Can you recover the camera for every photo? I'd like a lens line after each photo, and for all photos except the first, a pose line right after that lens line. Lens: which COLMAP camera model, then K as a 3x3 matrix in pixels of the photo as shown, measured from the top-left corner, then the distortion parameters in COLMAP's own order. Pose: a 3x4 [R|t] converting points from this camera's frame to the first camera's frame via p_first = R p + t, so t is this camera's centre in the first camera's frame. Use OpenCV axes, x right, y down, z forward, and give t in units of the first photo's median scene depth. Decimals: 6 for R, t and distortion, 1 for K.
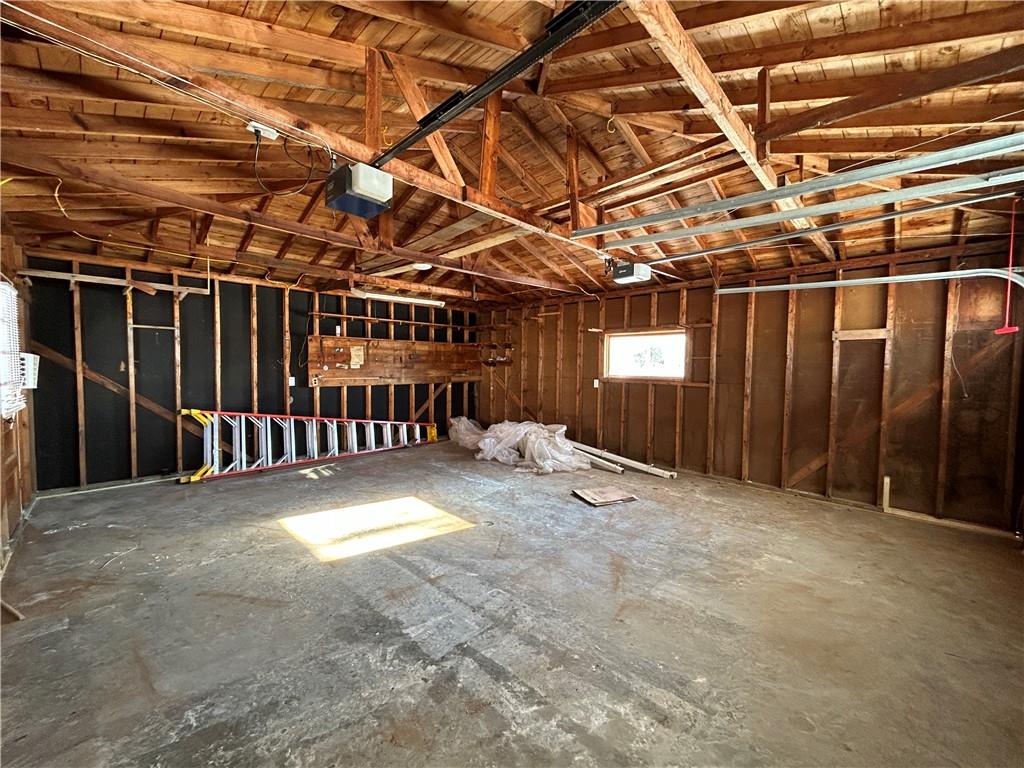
lens RADIAL K [[404.9, 0, 509.0], [0, 404.9, 385.6], [0, 0, 1]] dist [0.002655, 0.000175]
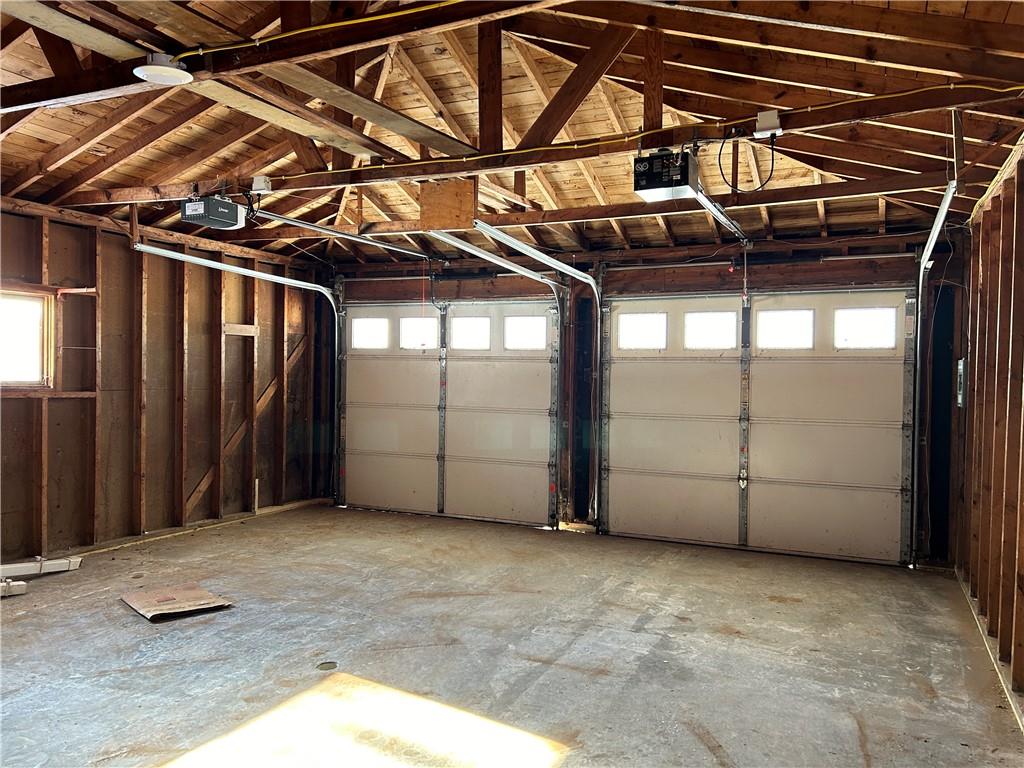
lens RADIAL K [[772.6, 0, 511.1], [0, 772.6, 383.2], [0, 0, 1]] dist [0.014651, -0.012963]
pose [[-0.333111, -0.026144, 0.942525, -1.188077], [0.031099, 0.998767, 0.038695, -0.064597], [-0.942375, 0.042202, -0.331887, 1.210973]]
